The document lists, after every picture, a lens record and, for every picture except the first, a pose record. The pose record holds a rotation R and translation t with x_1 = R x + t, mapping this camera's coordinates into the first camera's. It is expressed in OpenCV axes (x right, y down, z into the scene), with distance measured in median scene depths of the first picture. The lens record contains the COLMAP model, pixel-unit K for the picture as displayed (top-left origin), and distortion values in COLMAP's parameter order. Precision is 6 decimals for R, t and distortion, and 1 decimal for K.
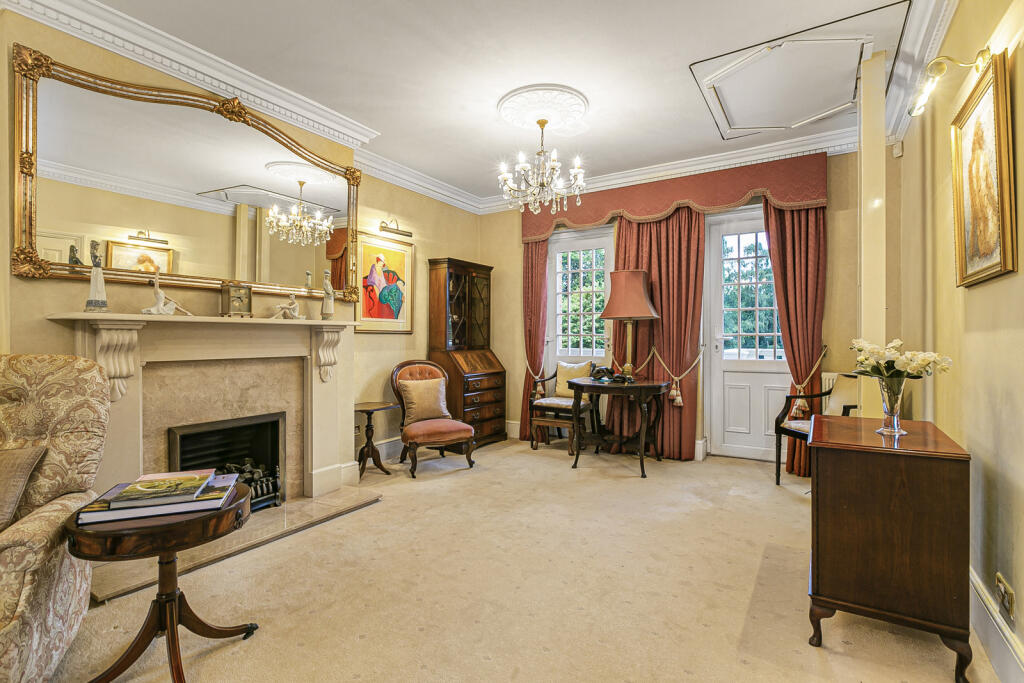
lens RADIAL K [[482.7, 0, 512.5], [0, 482.7, 339.6], [0, 0, 1]] dist [-0.001810, -0.001136]
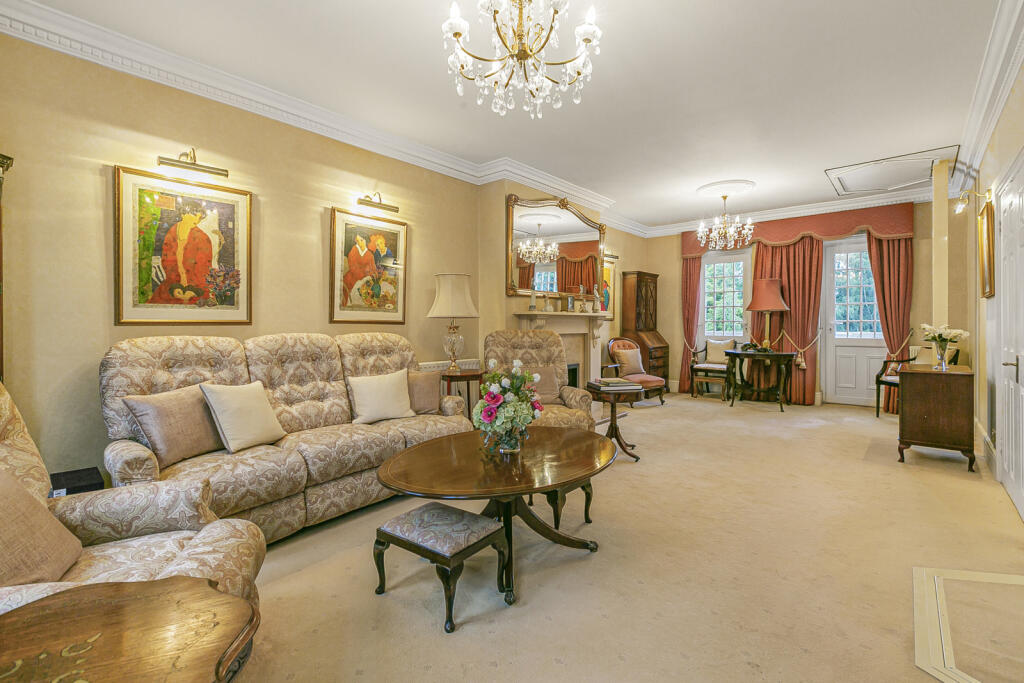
lens RADIAL K [[463.9, 0, 507.6], [0, 463.9, 324.2], [0, 0, 1]] dist [0.002776, -0.002263]
pose [[0.987696, 0.001928, -0.156376, -0.394332], [-0.002172, 0.999997, -0.001390, 0.003625], [0.156373, 0.001713, 0.987697, -0.664997]]
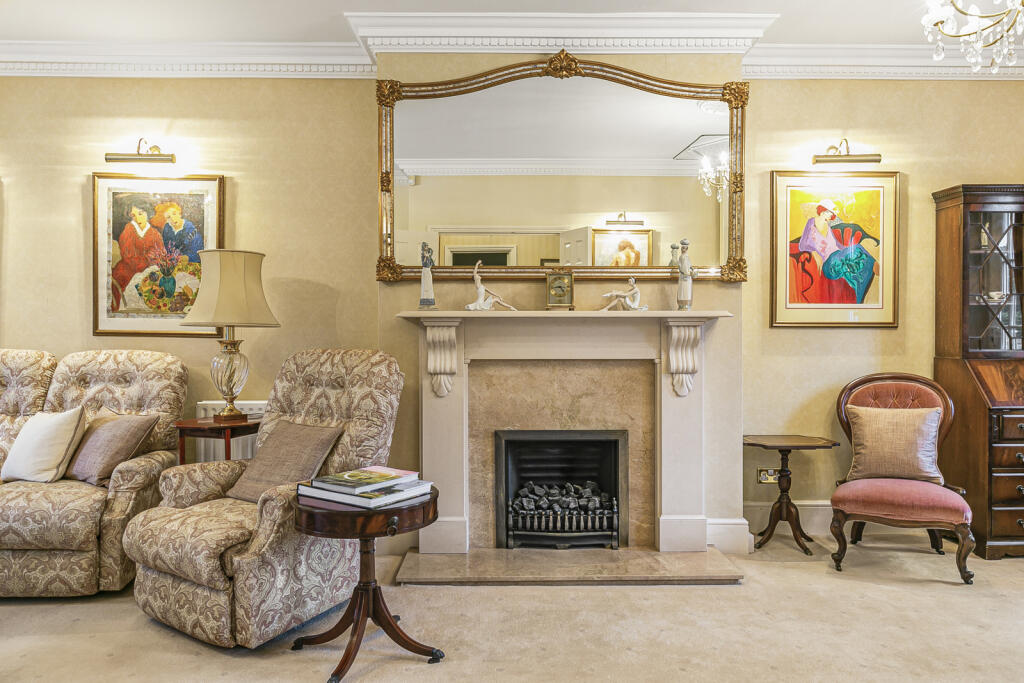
lens RADIAL K [[708.4, 0, 515.3], [0, 708.4, 337.8], [0, 0, 1]] dist [-0.000995, -0.005259]
pose [[0.541306, 0.003741, -0.840818, 0.326368], [-0.003035, 0.999992, 0.002496, -0.000862], [0.840820, 0.001200, 0.541313, 0.200194]]
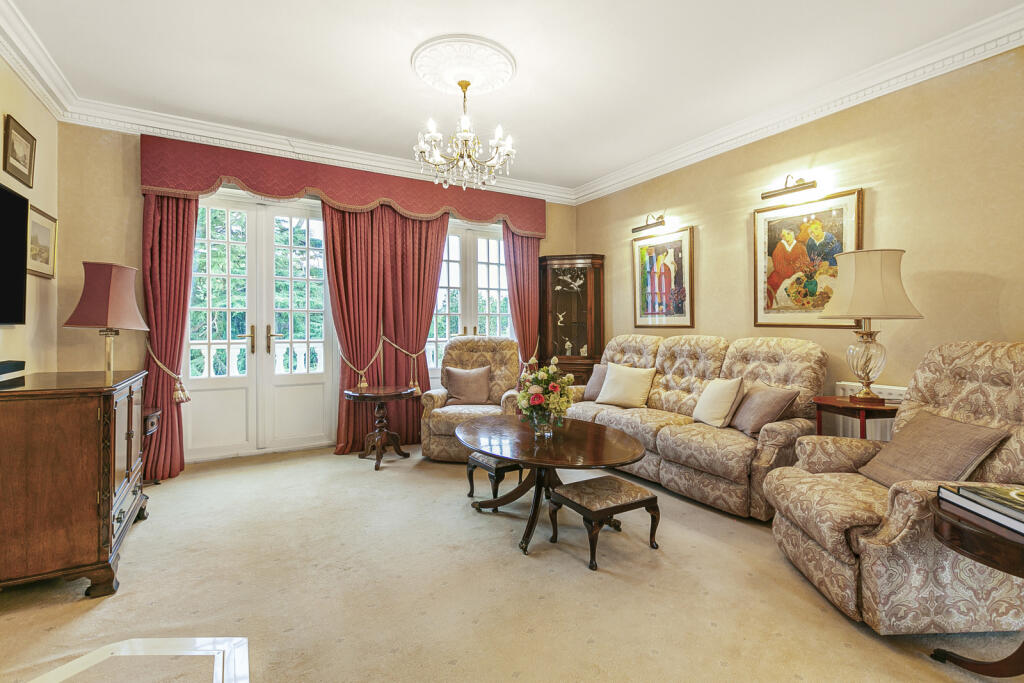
lens RADIAL K [[463.9, 0, 507.6], [0, 463.9, 326.2], [0, 0, 1]] dist [0.002776, -0.002263]
pose [[-0.473461, -0.001644, -0.880813, 0.190906], [-0.005615, 0.999984, 0.001152, 0.001048], [0.880797, 0.005491, -0.473463, 0.248465]]
